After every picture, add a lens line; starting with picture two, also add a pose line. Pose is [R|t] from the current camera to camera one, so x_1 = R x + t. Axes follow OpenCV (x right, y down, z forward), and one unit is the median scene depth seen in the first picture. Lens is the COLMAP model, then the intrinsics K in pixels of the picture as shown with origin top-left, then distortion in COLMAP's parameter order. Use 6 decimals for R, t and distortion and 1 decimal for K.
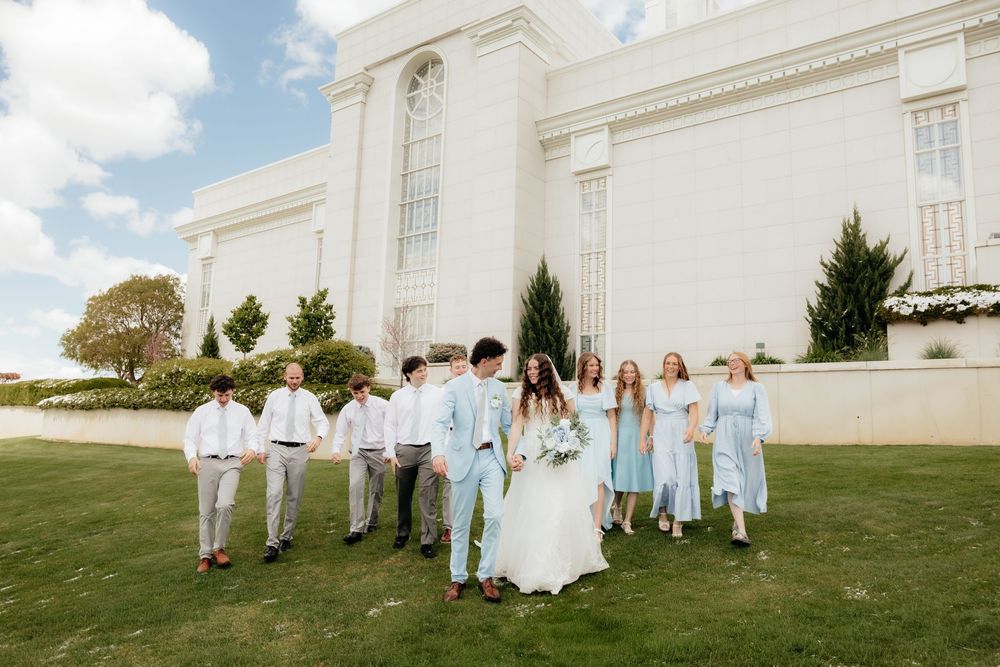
lens RADIAL K [[657.4, 0, 499.7], [0, 657.4, 349.6], [0, 0, 1]] dist [-0.076235, 0.007601]
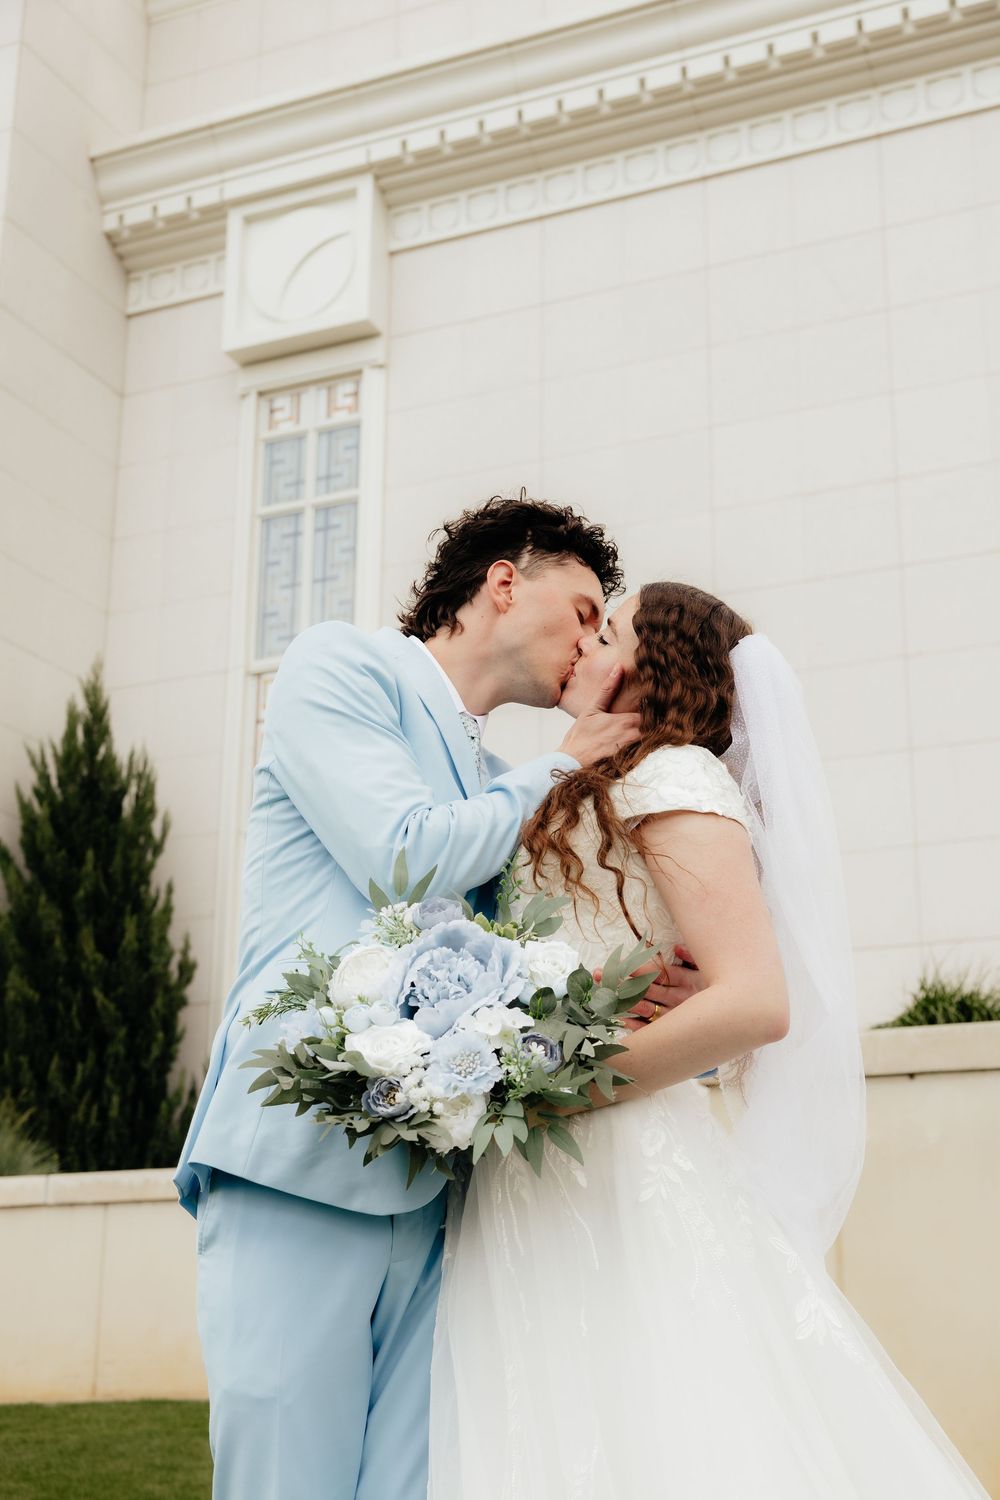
lens RADIAL K [[2041.3, 0, 485.1], [0, 2041.3, 789.7], [0, 0, 1]] dist [-0.004202, 0.000000]
pose [[0.978166, 0.041815, 0.203575, 0.056612], [-0.006213, 0.984995, -0.172472, 0.028693], [-0.207733, 0.167442, 0.963748, 0.259968]]
